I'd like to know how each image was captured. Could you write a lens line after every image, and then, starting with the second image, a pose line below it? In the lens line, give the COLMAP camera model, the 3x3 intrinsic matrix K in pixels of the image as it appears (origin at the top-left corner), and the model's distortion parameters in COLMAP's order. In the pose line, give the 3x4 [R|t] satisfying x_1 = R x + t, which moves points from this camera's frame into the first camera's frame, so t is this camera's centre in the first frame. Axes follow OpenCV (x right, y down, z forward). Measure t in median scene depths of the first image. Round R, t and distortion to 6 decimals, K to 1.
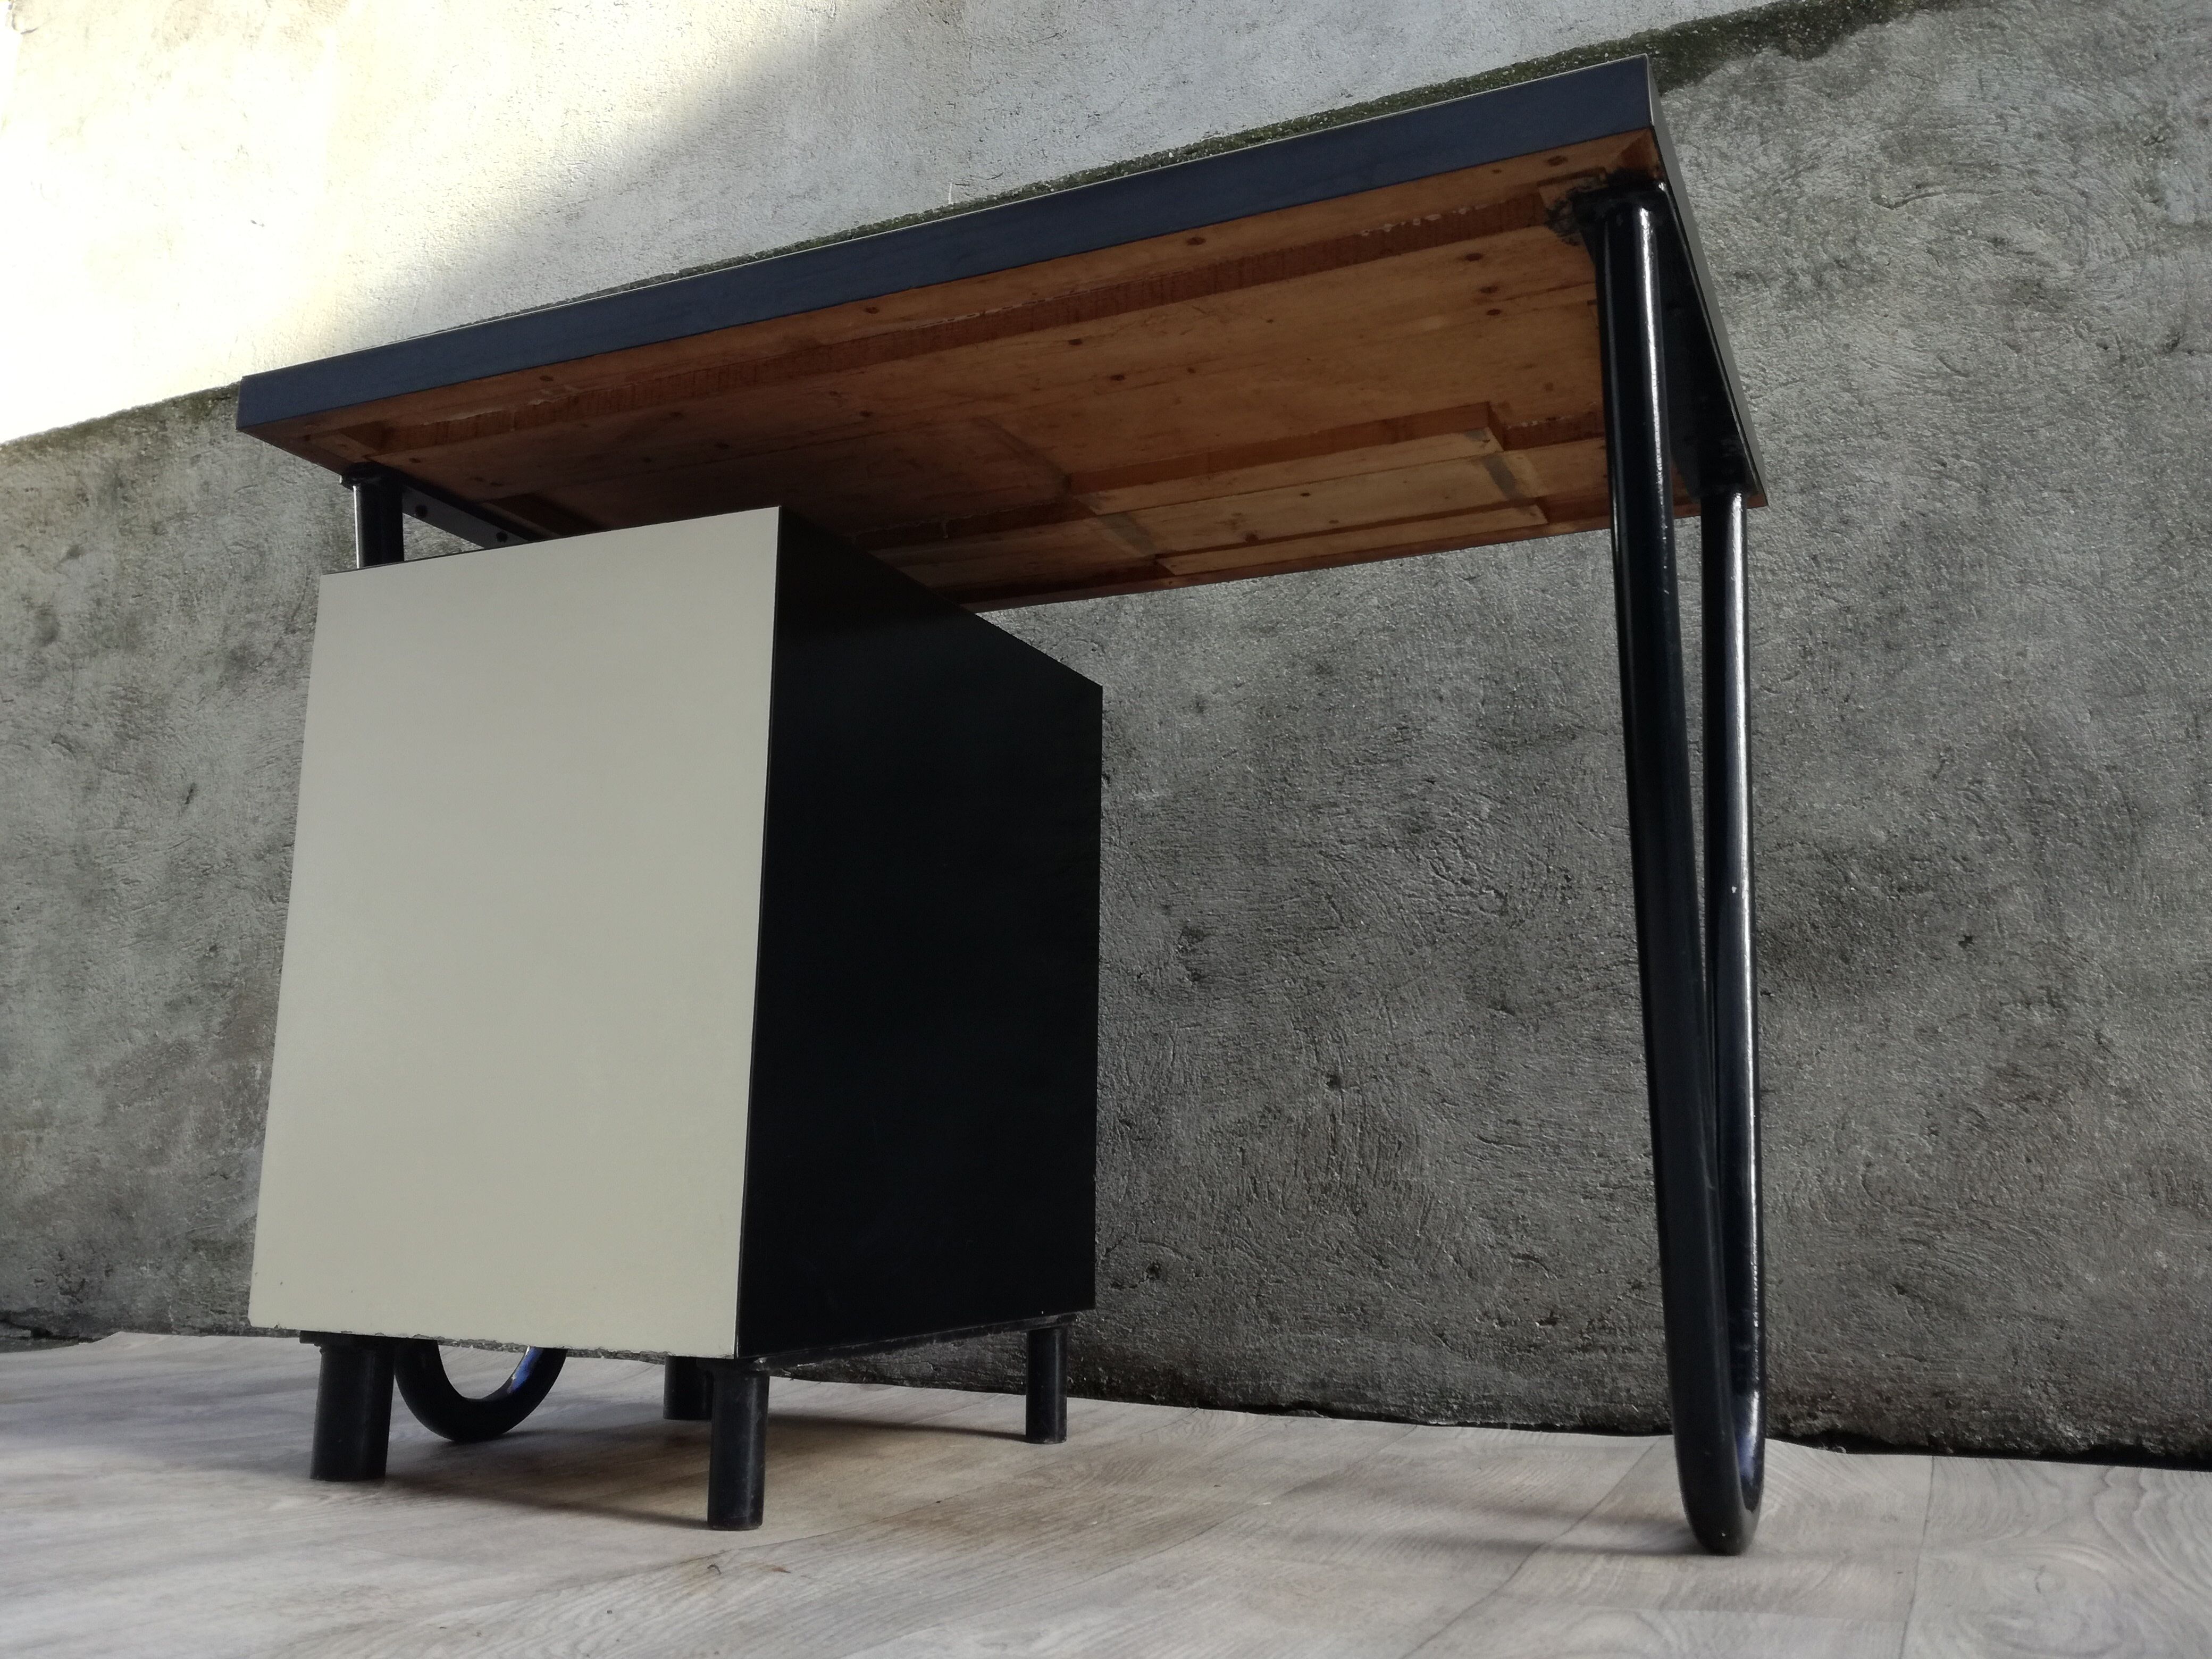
lens RADIAL K [[1893.3, 0, 1020.7], [0, 1893.3, 794.2], [0, 0, 1]] dist [0.109155, -0.212572]
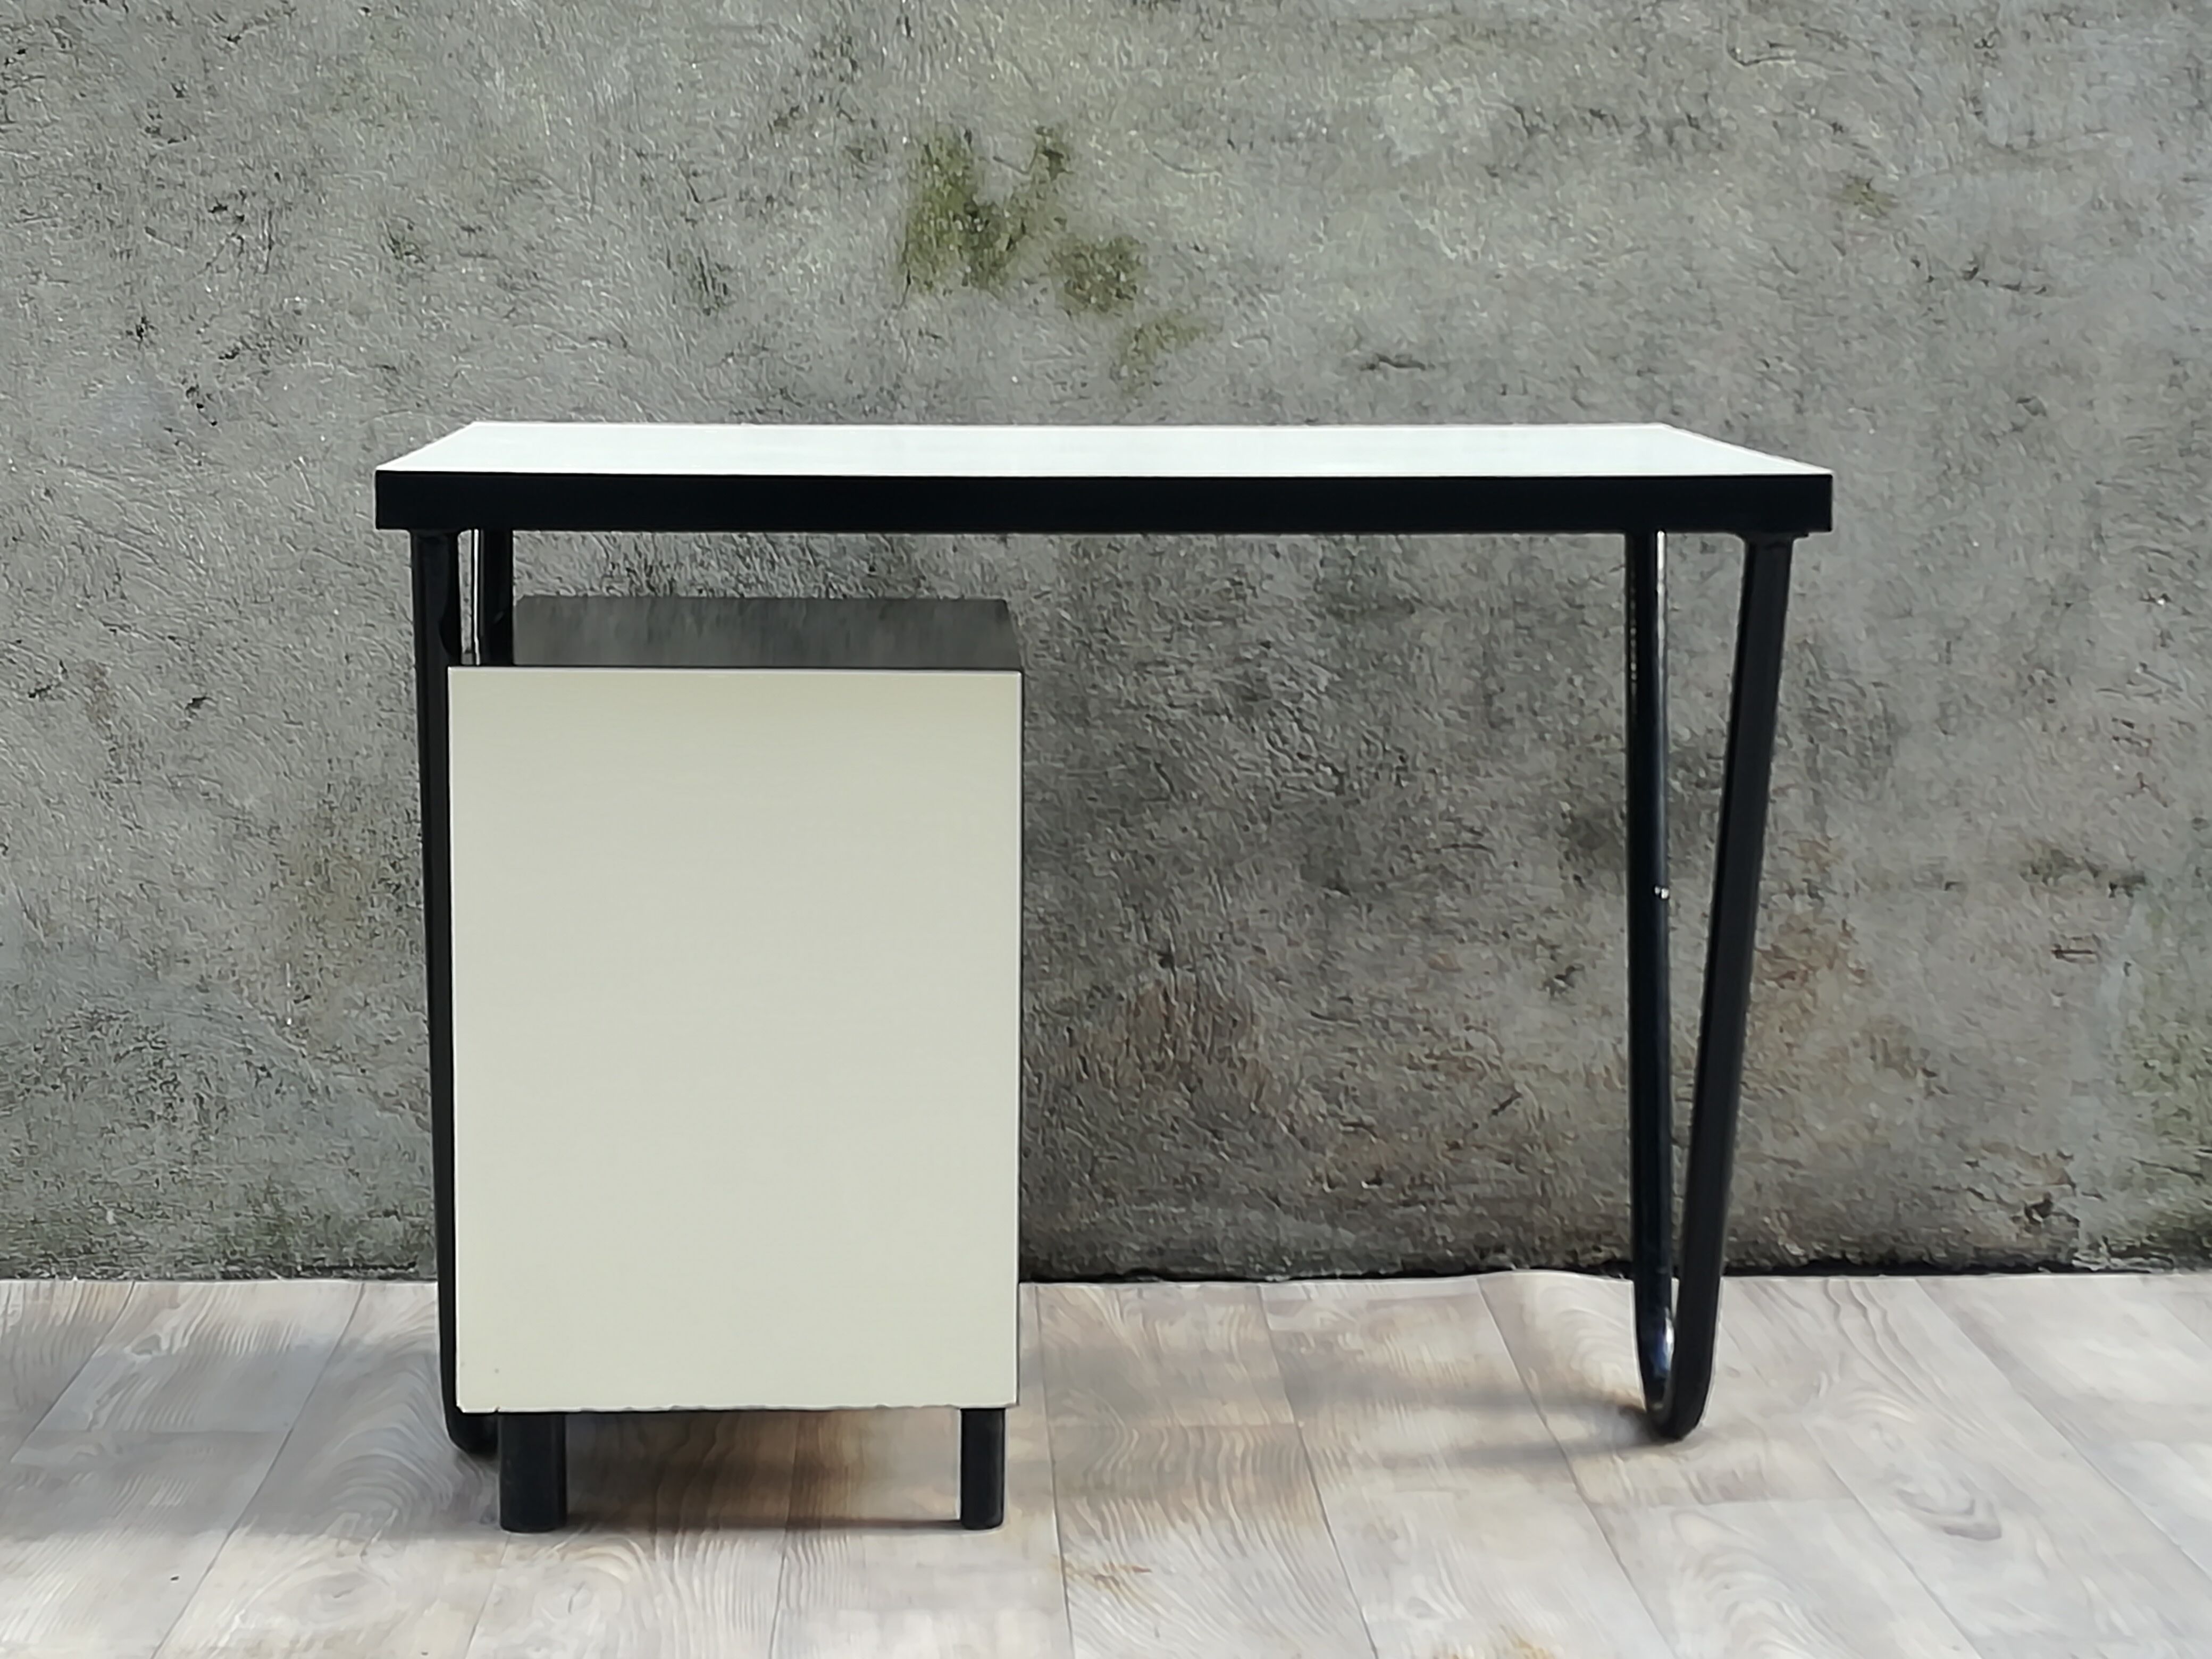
lens RADIAL K [[3979.9, 0, 1101.1], [0, 3979.9, 745.6], [0, 0, 1]] dist [0.164477, -0.346921]
pose [[0.878566, -0.090370, 0.468994, -0.851811], [-0.084974, 0.936697, 0.339673, -0.673589], [-0.470001, -0.338277, 0.815271, -0.646638]]
